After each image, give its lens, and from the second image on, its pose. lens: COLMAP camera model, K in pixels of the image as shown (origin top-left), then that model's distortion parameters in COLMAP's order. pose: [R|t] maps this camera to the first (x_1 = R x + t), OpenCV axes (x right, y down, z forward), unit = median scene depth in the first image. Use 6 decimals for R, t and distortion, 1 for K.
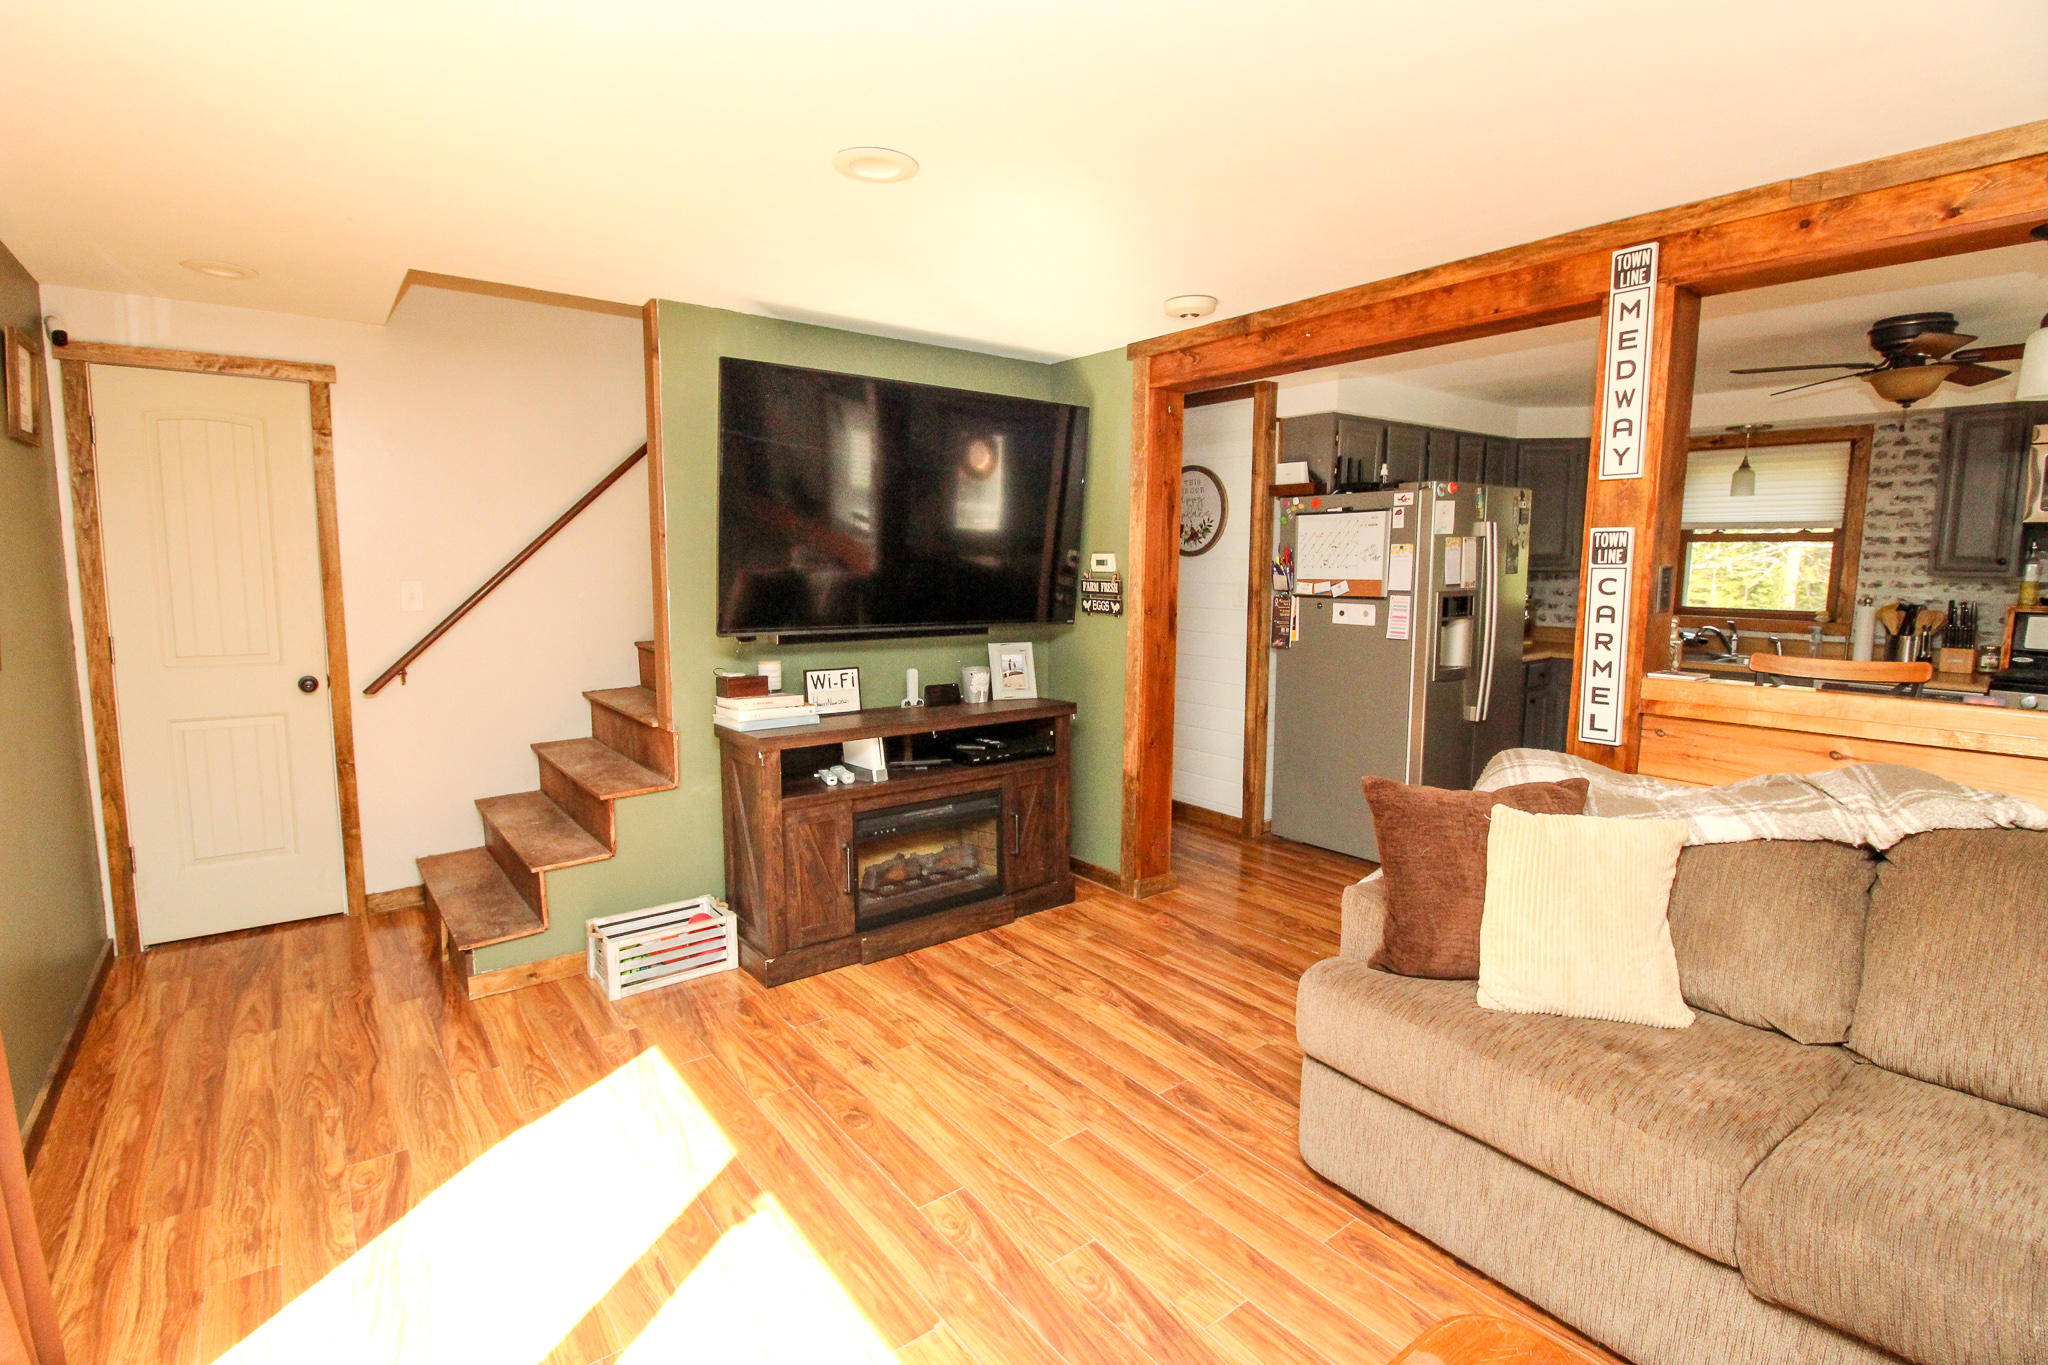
lens RADIAL K [[950.8, 0, 1021.9], [0, 950.8, 677.2], [0, 0, 1]] dist [-0.017422, -0.004114]
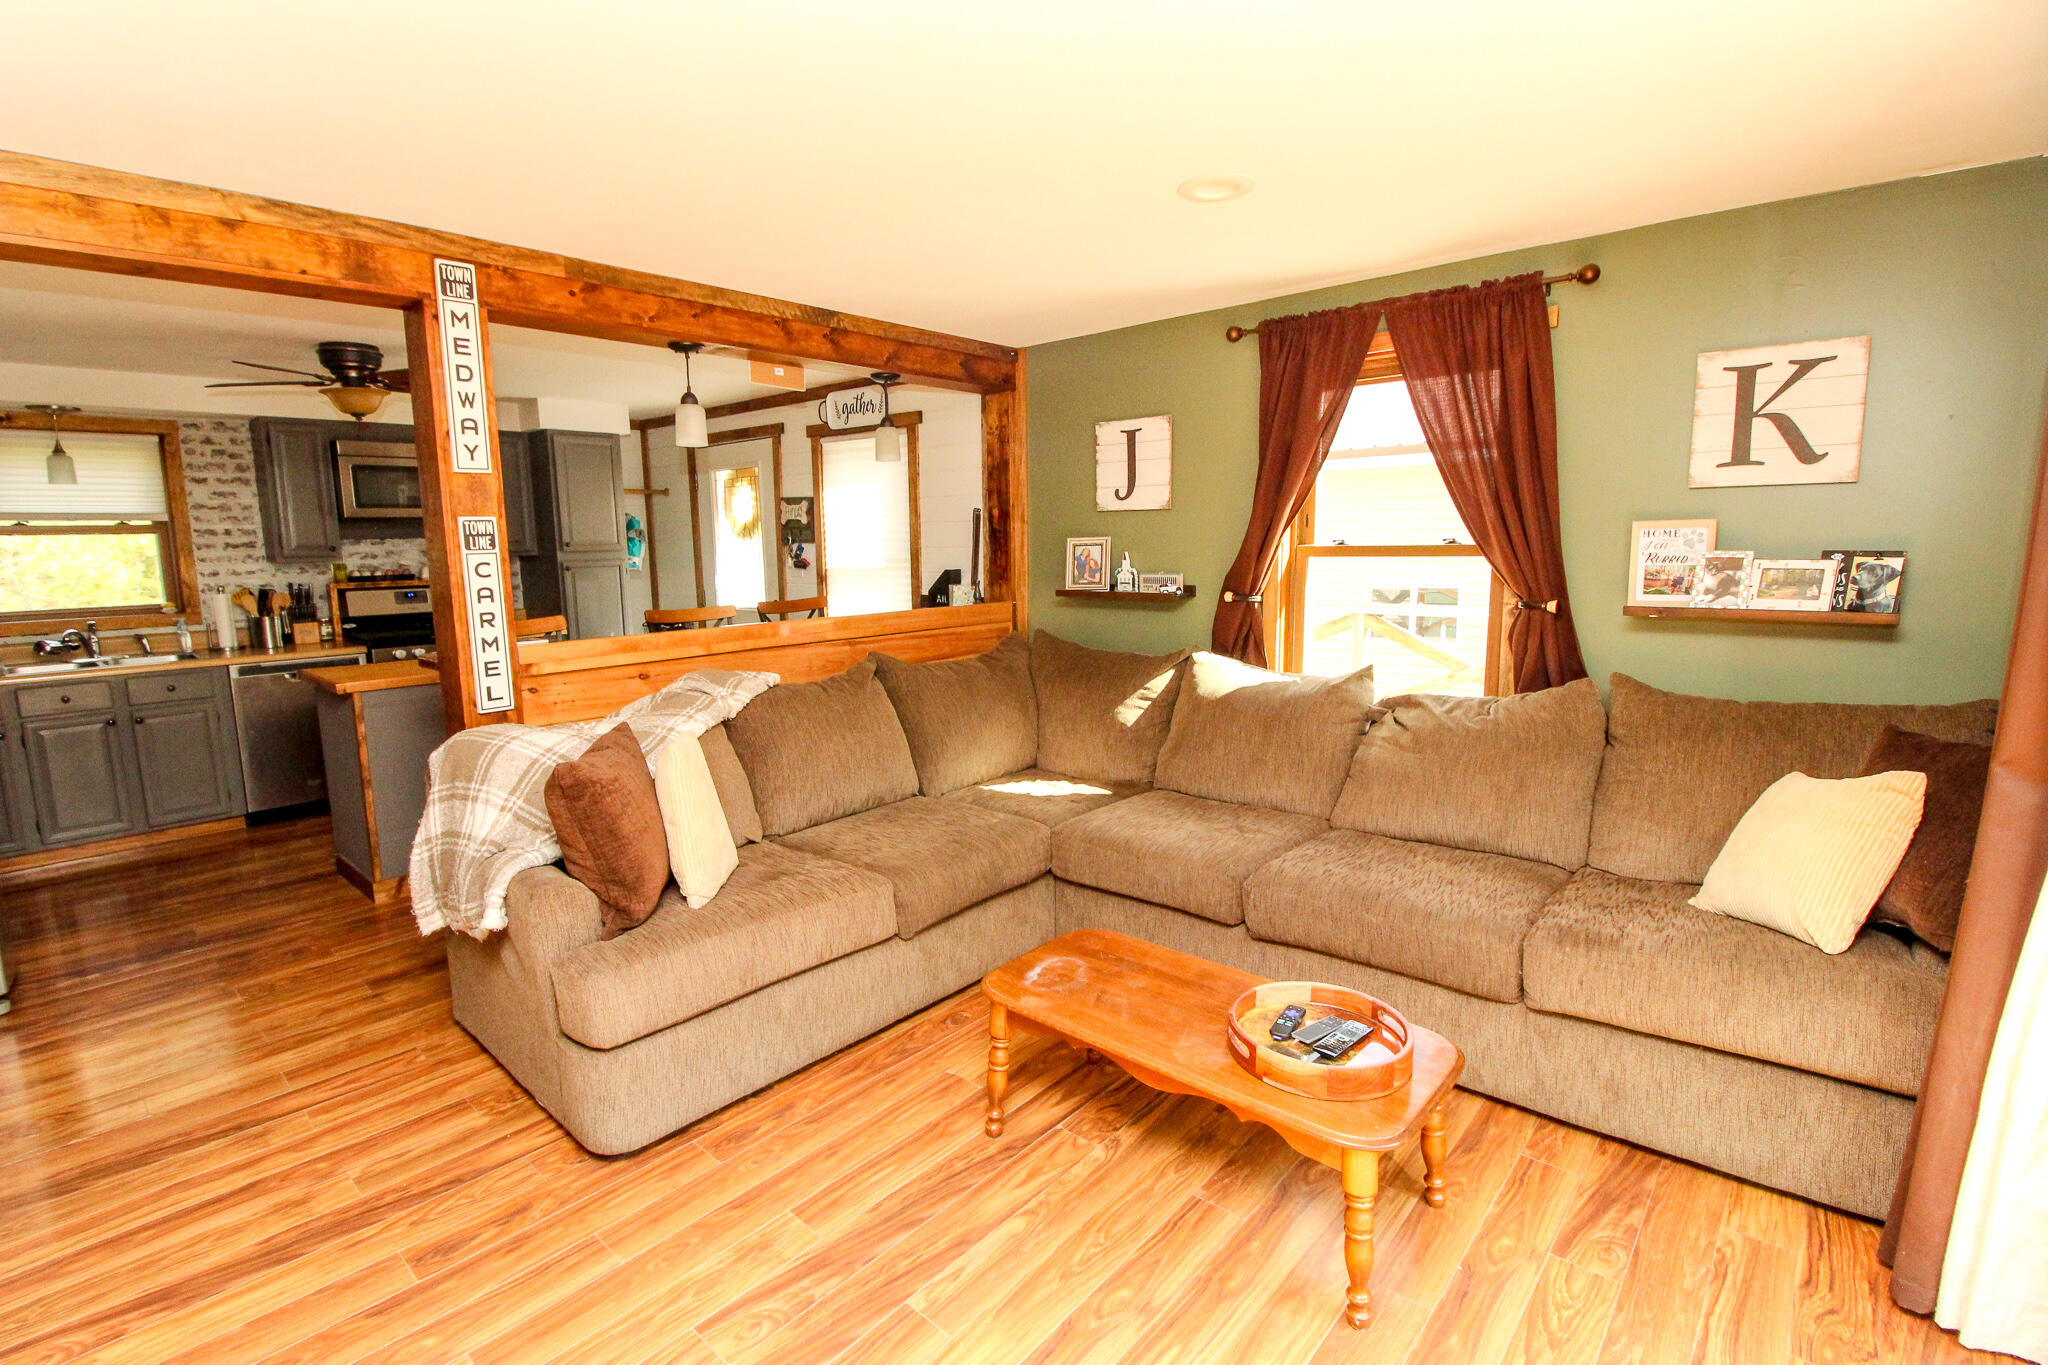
lens RADIAL K [[950.8, 0, 975.5], [0, 950.8, 685.7], [0, 0, 1]] dist [-0.017422, -0.004114]
pose [[-0.172674, -0.150486, 0.973415, -0.477712], [0.139109, 0.974629, 0.175350, -0.064357], [-0.975106, 0.165689, -0.147359, 0.512352]]
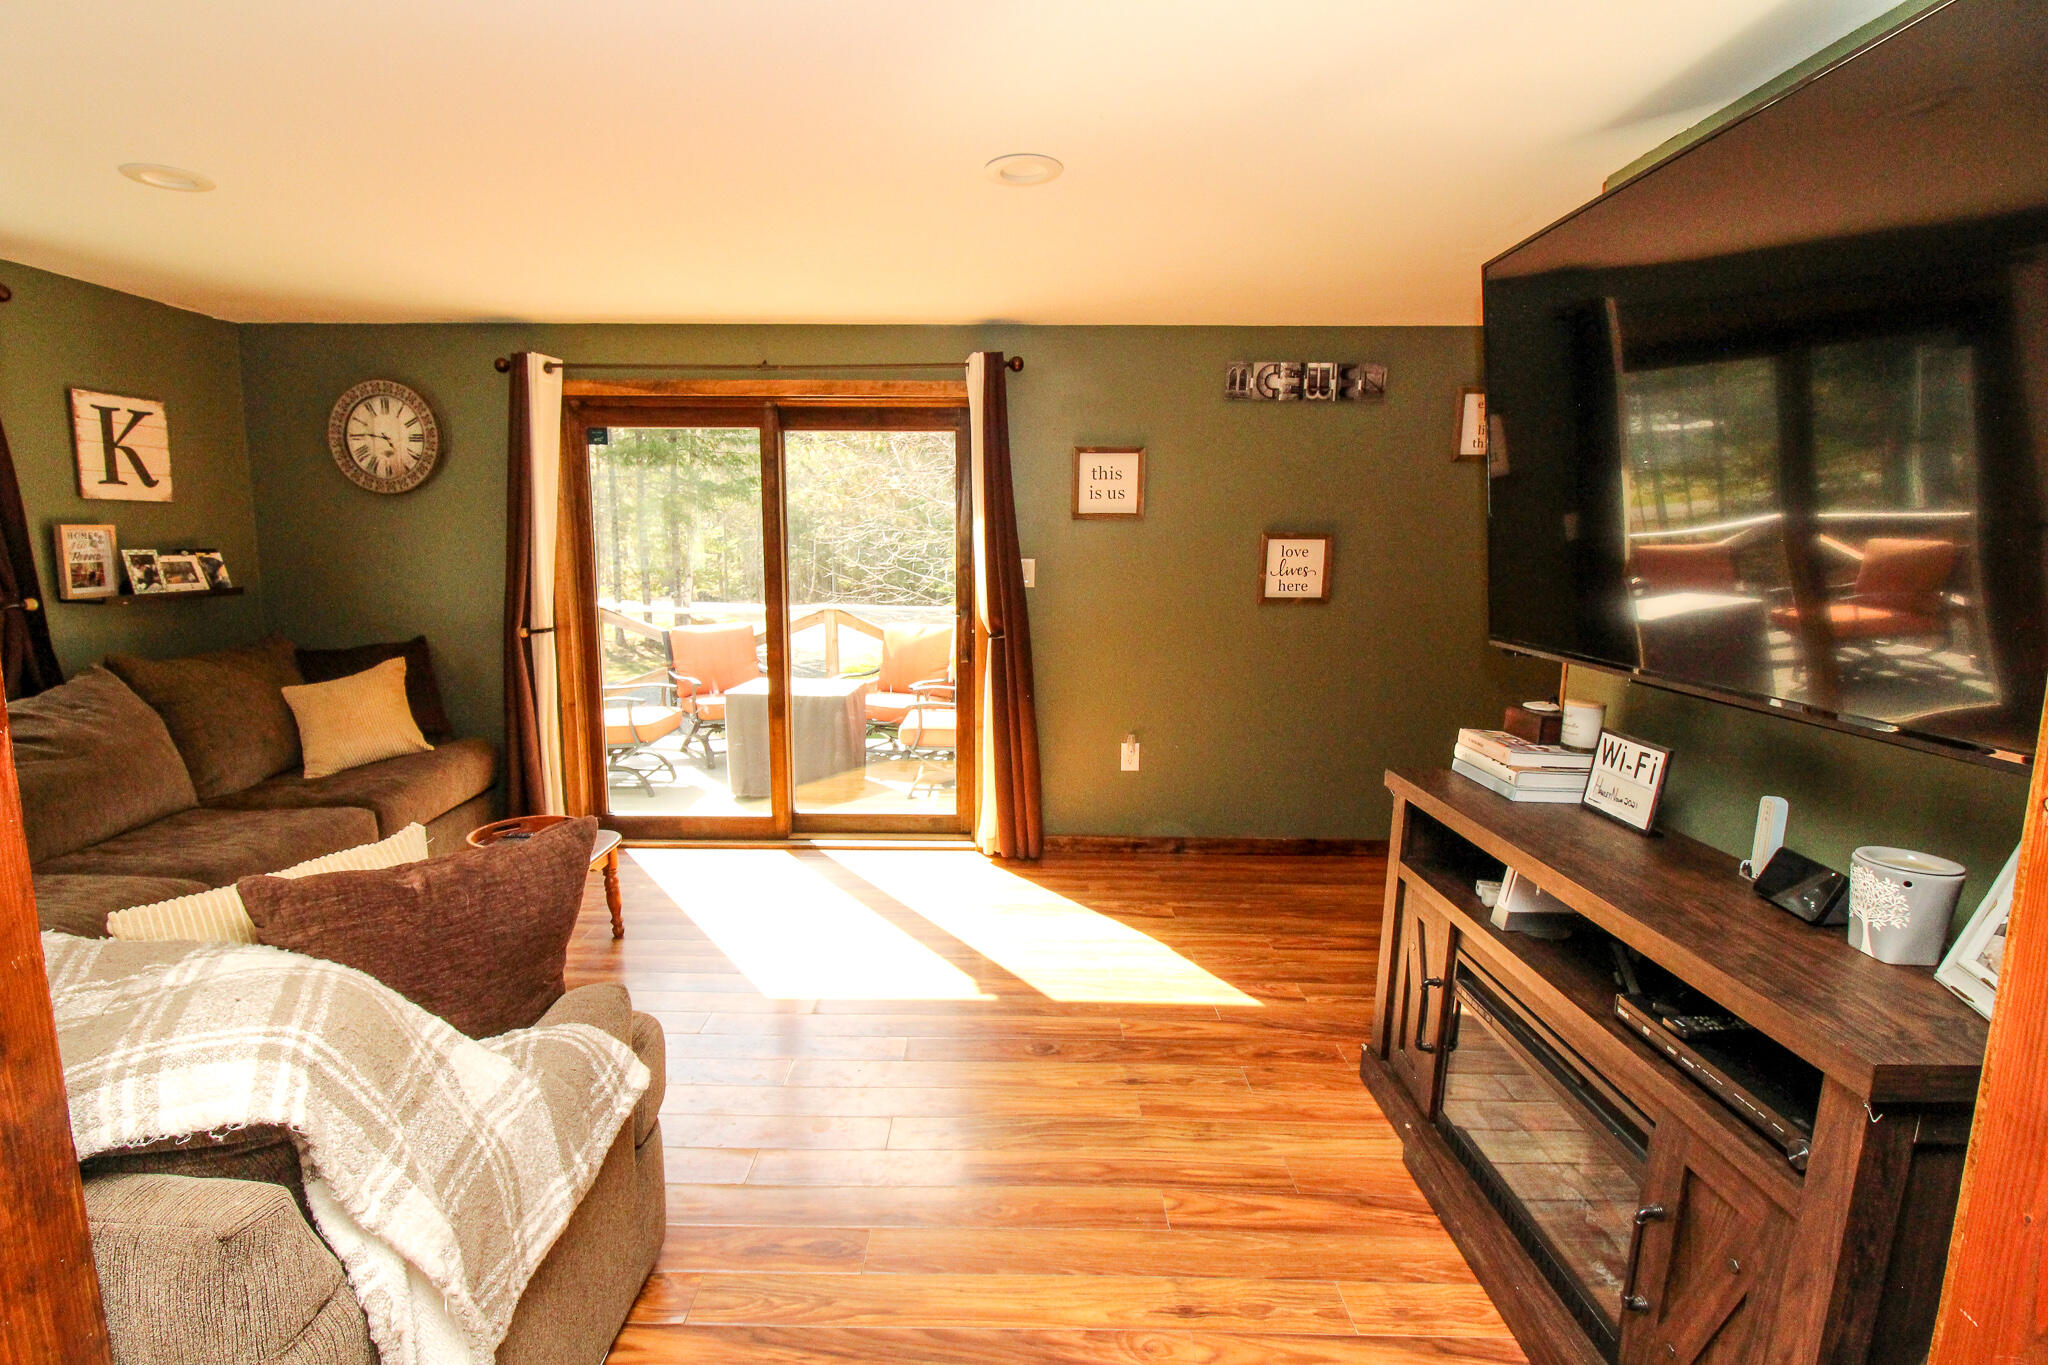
lens RADIAL K [[950.8, 0, 986.0], [0, 950.8, 677.9], [0, 0, 1]] dist [-0.017422, -0.004114]
pose [[-0.637283, 0.100411, -0.764060, 0.523569], [-0.105911, 0.970655, 0.215899, -0.141072], [0.763317, 0.218511, -0.607947, 1.208748]]
